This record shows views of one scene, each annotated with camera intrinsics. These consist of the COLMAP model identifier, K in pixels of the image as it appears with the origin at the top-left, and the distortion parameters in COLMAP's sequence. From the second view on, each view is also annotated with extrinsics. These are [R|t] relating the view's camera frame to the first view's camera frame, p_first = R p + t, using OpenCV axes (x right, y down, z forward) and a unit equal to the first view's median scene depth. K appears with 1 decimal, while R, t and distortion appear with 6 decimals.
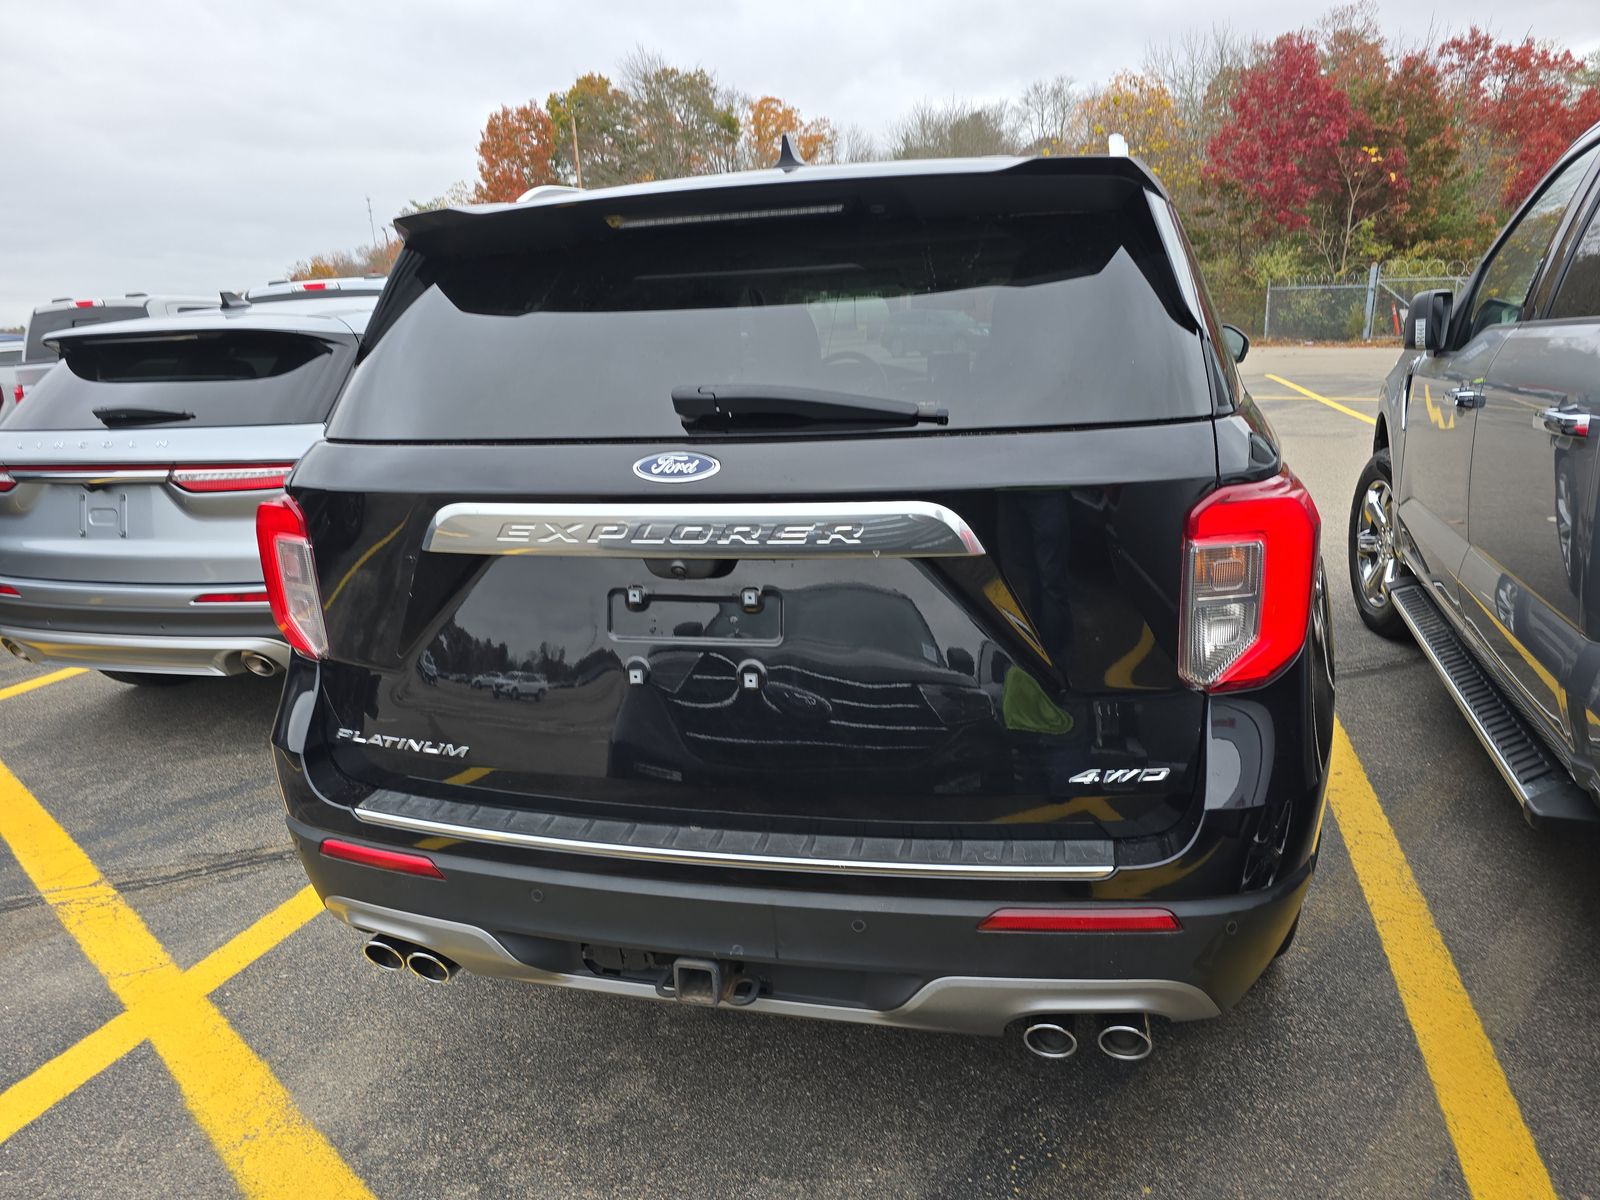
lens RADIAL K [[1094.9, 0, 790.2], [0, 1094.9, 604.8], [0, 0, 1]] dist [0.035432, -0.026205]
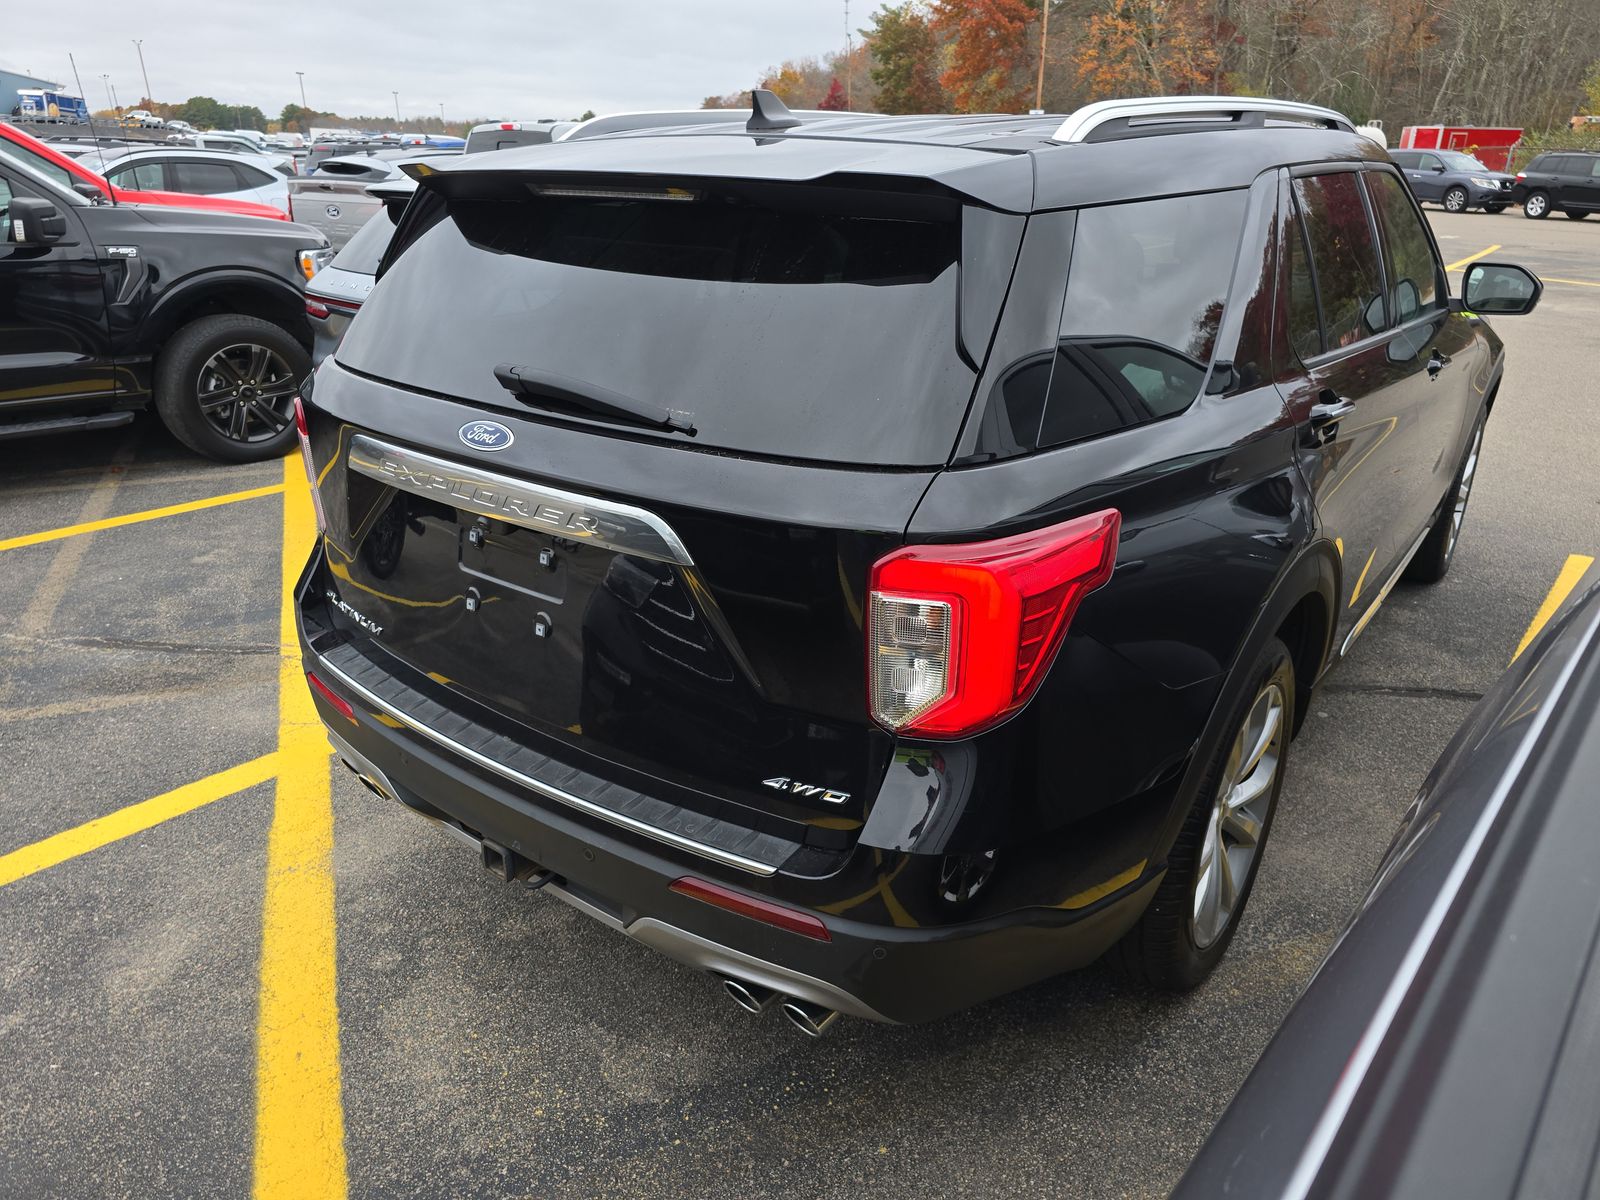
lens RADIAL K [[1094.9, 0, 791.5], [0, 1094.9, 604.4], [0, 0, 1]] dist [0.035432, -0.026205]
pose [[0.919749, 0.197446, -0.339231, 0.399745], [-0.144136, 0.973783, 0.175989, -0.132355], [0.365086, -0.112970, 0.924094, 0.026013]]
